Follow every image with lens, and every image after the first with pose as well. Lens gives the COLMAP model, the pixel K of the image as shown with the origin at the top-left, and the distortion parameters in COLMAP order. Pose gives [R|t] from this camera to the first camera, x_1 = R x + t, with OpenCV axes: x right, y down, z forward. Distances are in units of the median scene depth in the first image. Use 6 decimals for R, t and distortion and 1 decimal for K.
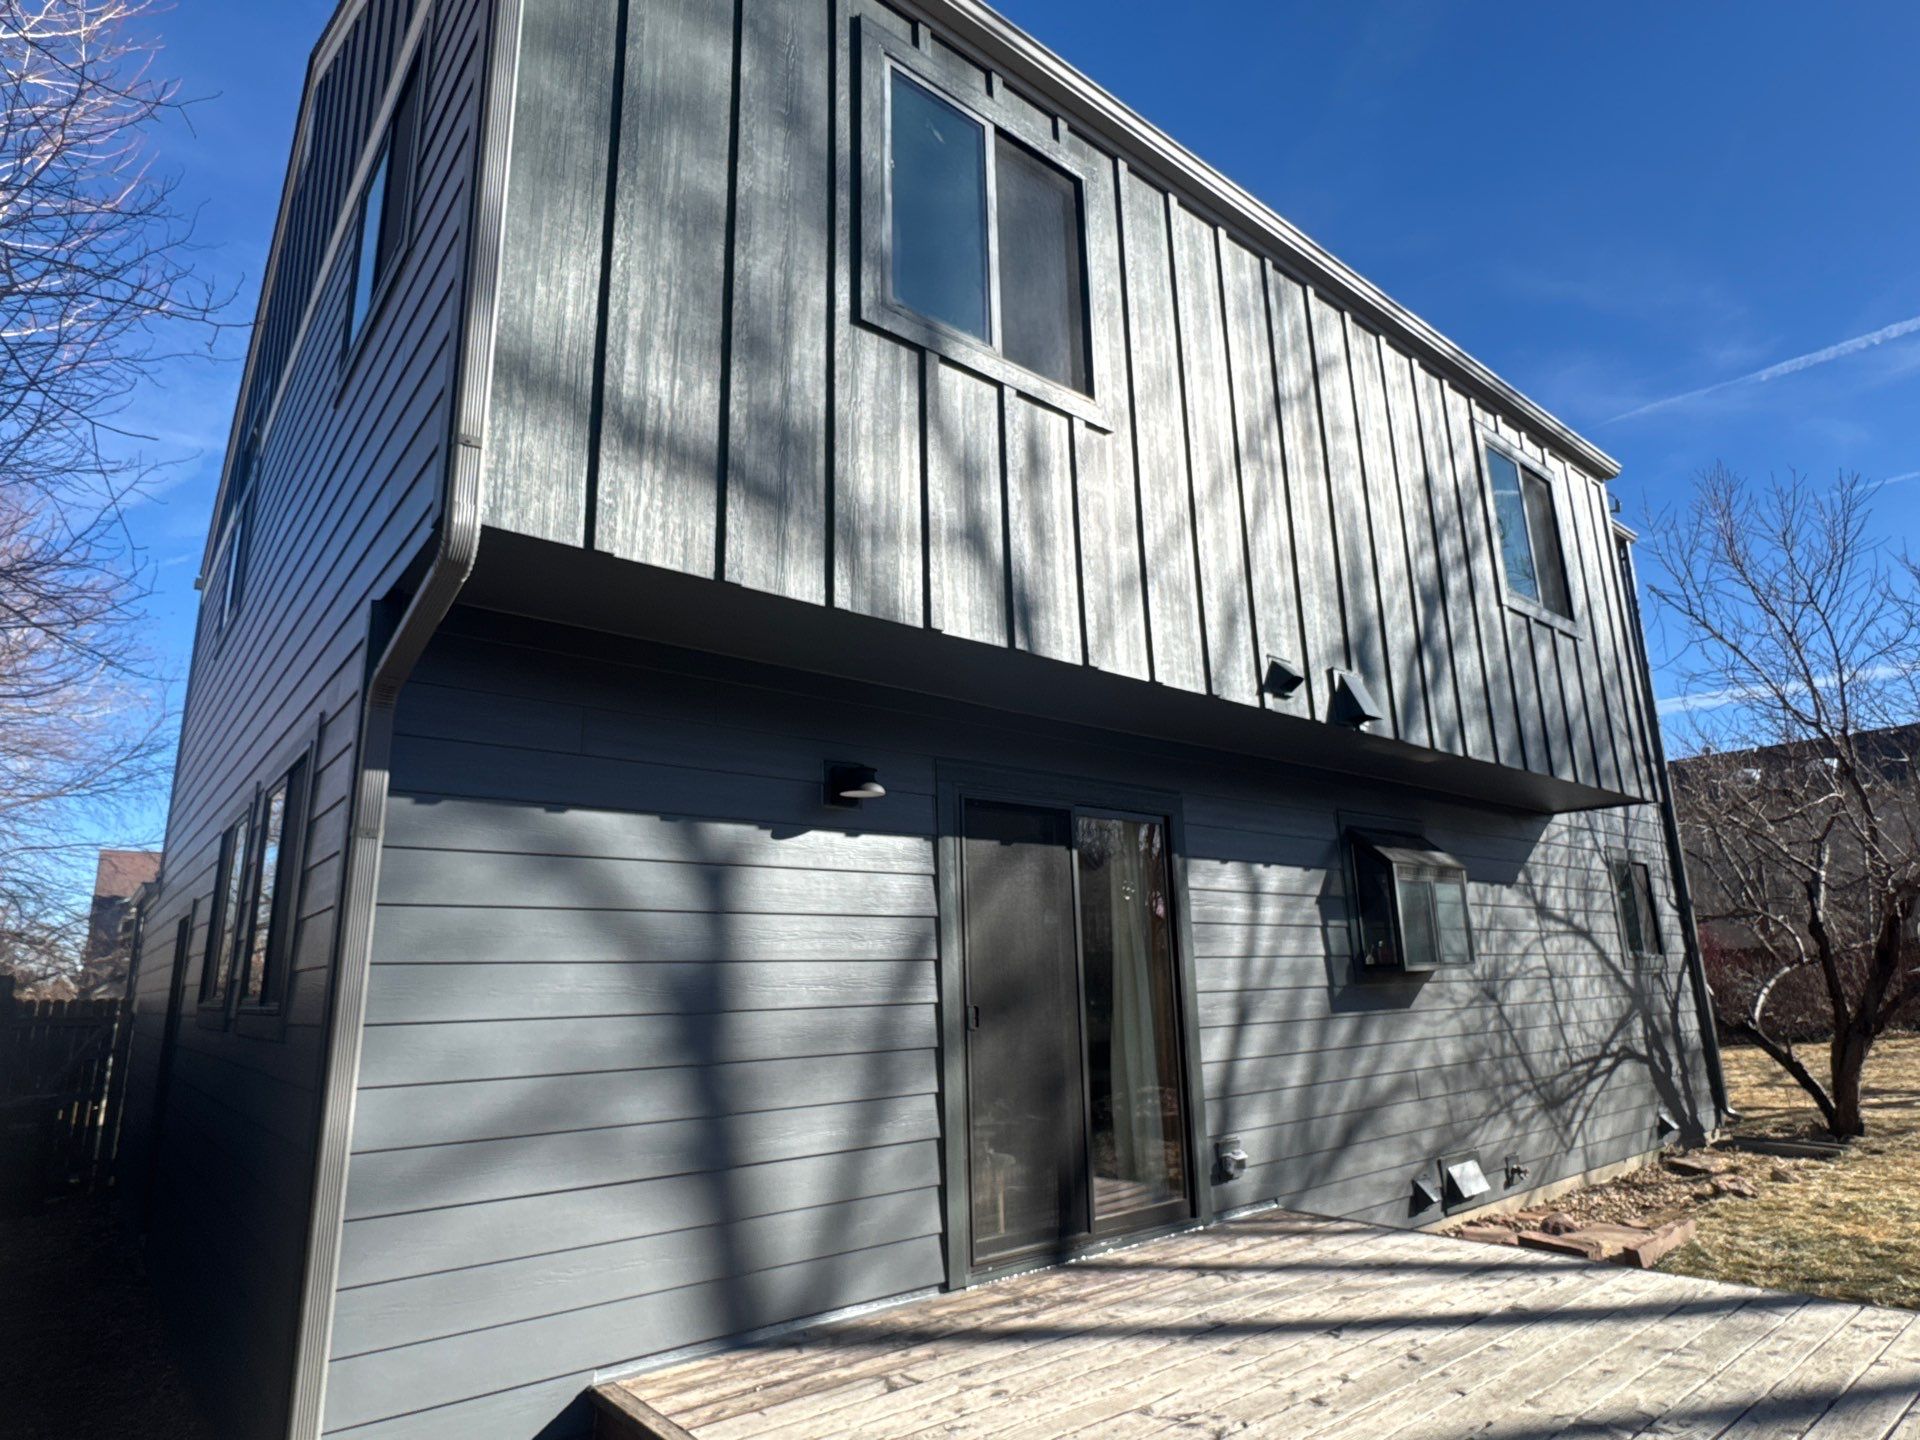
lens RADIAL K [[1078.4, 0, 953.0], [0, 1078.4, 724.2], [0, 0, 1]] dist [0.004491, 0.001994]
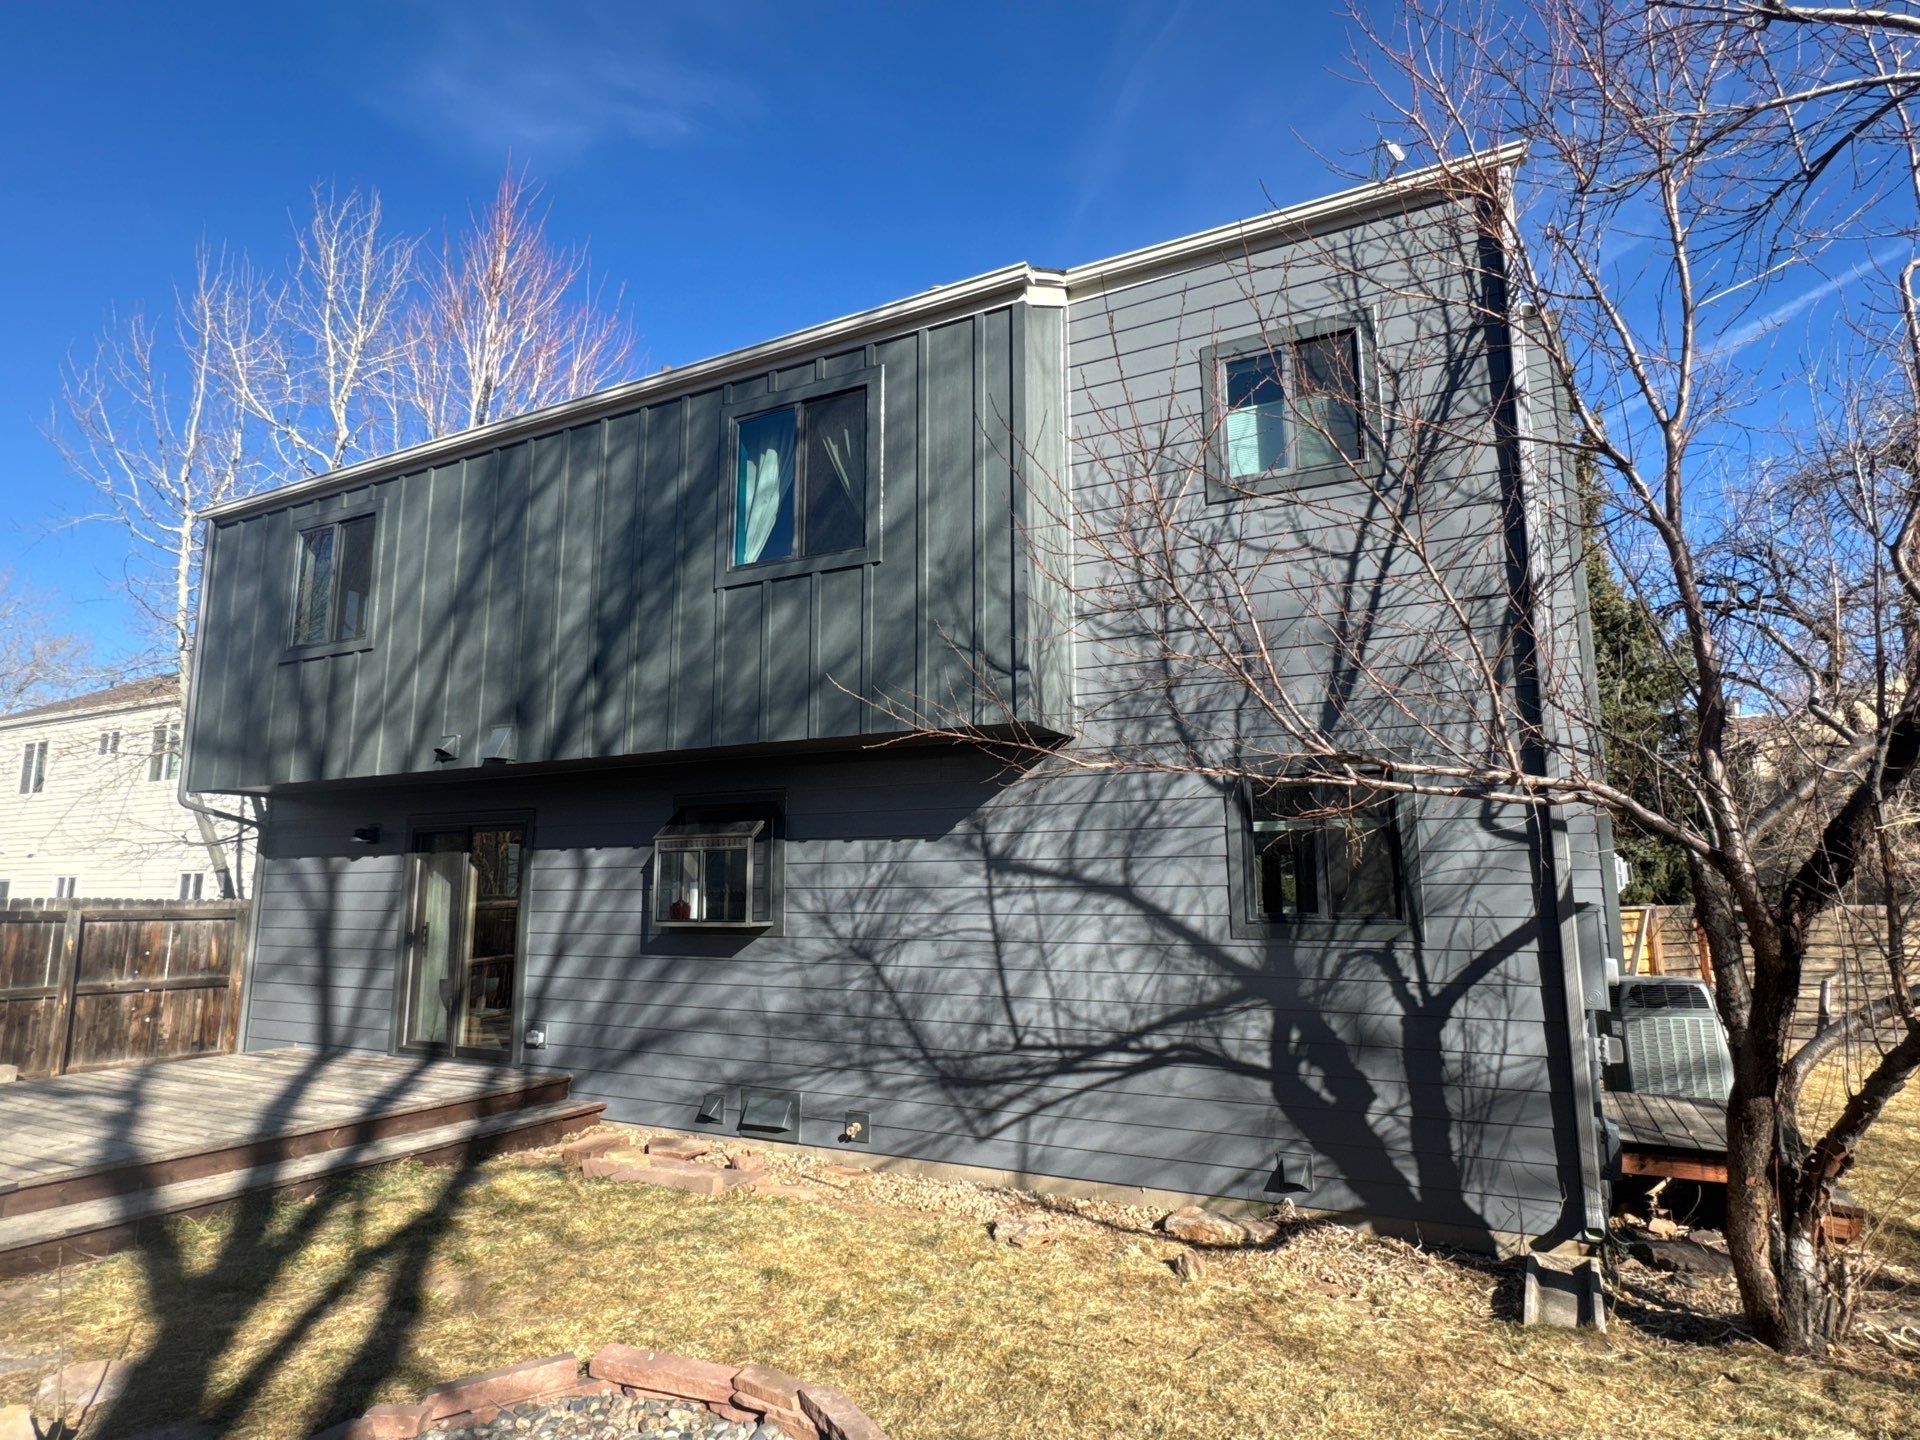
lens RADIAL K [[1054.0, 0, 955.0], [0, 1054.0, 722.7], [0, 0, 1]] dist [0.000061, 0.000510]
pose [[0.387467, -0.125054, -0.913363, 1.708266], [0.207882, 0.977091, -0.045592, 0.126011], [0.898140, -0.172207, 0.404587, 0.863375]]
